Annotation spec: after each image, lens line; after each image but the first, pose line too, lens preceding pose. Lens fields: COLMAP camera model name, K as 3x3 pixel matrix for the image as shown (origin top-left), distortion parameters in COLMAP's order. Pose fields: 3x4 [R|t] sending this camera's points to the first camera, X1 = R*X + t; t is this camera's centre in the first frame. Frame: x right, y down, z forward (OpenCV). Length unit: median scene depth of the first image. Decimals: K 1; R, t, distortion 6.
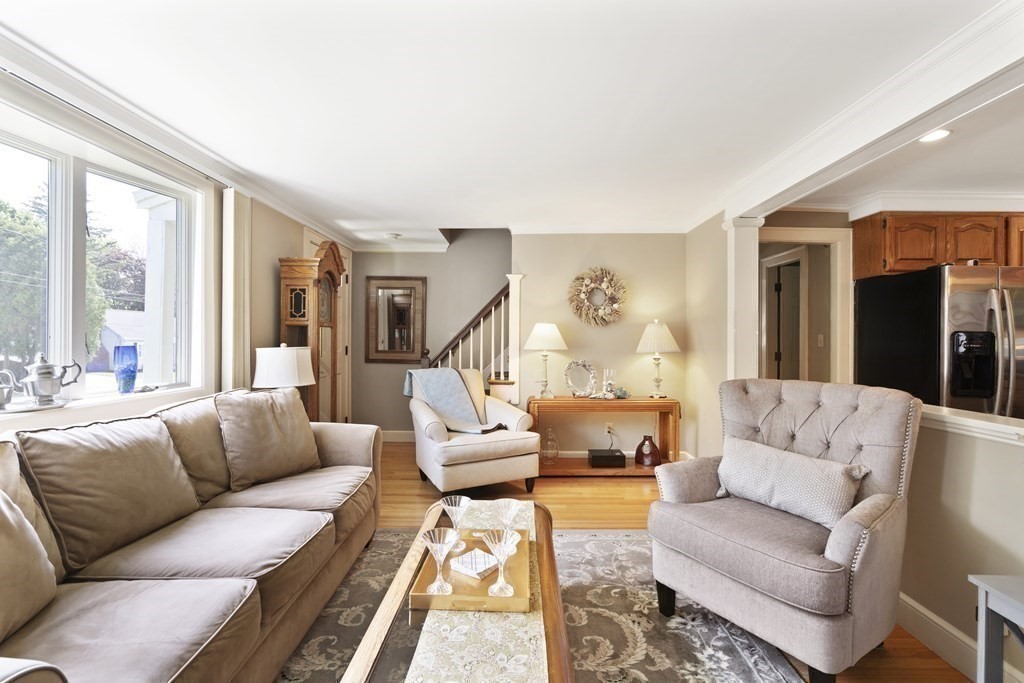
lens RADIAL K [[481.6, 0, 512.0], [0, 481.6, 337.9], [0, 0, 1]] dist [0.001443, 0.000469]
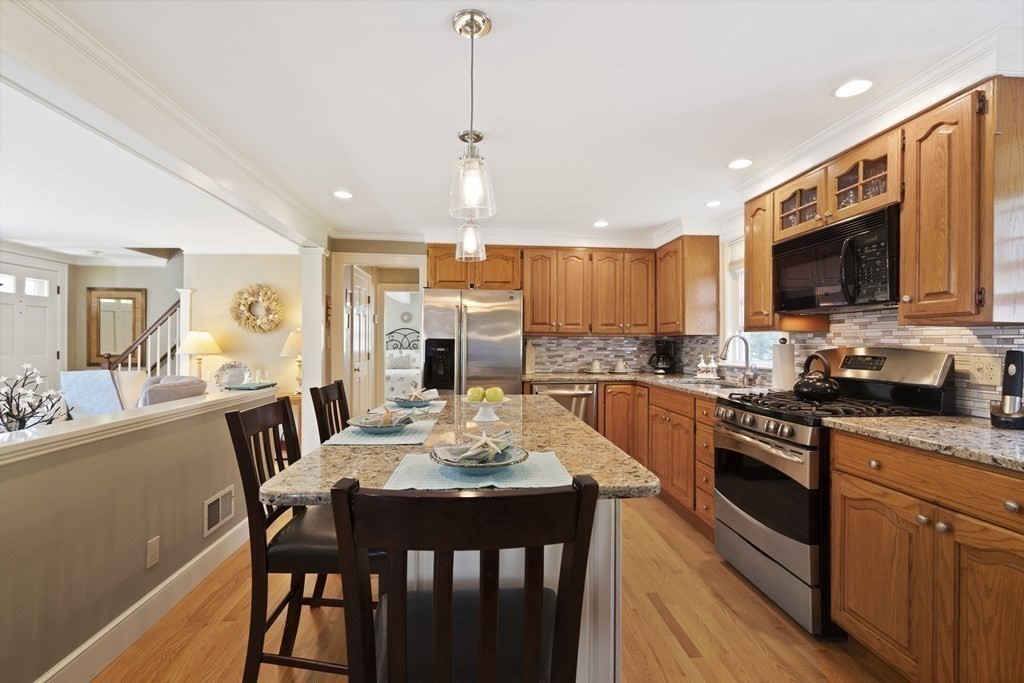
lens RADIAL K [[460.8, 0, 511.9], [0, 460.8, 343.1], [0, 0, 1]] dist [0.000782, 0.000507]
pose [[0.995507, -0.000845, 0.094684, 0.690191], [0.000650, 0.999998, 0.002085, -0.003344], [-0.094686, -0.002014, 0.995505, -0.170673]]
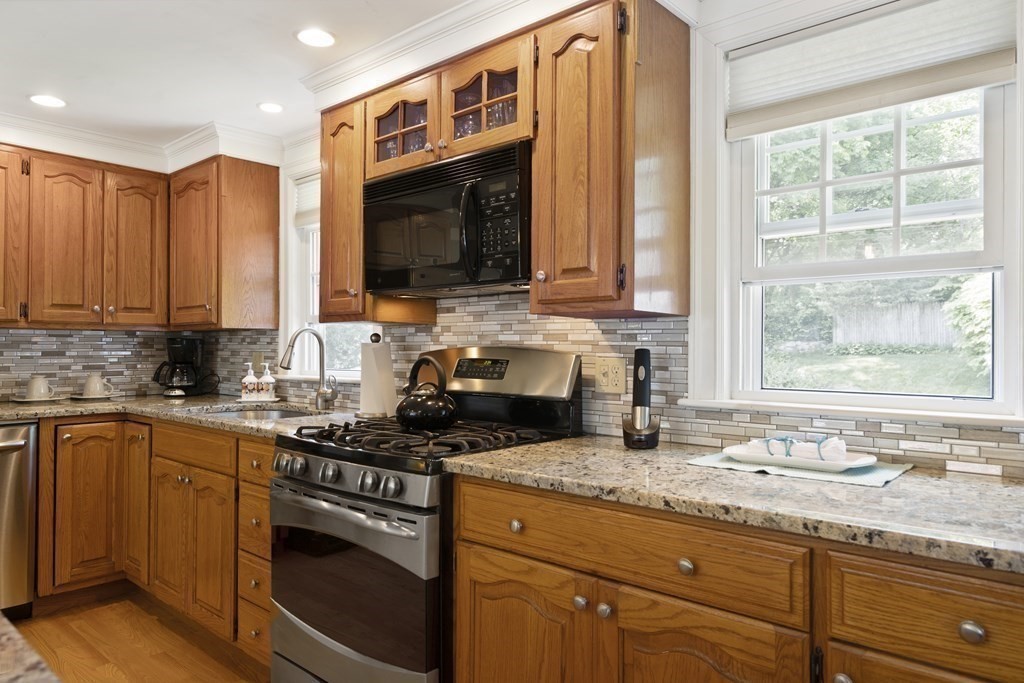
lens RADIAL K [[685.7, 0, 518.5], [0, 685.7, 340.0], [0, 0, 1]] dist [0.009810, -0.000955]
pose [[0.653025, 0.008022, 0.757294, 0.741506], [-0.002727, 0.999962, -0.008240, 0.001590], [-0.757331, 0.003316, 0.653023, -0.072047]]
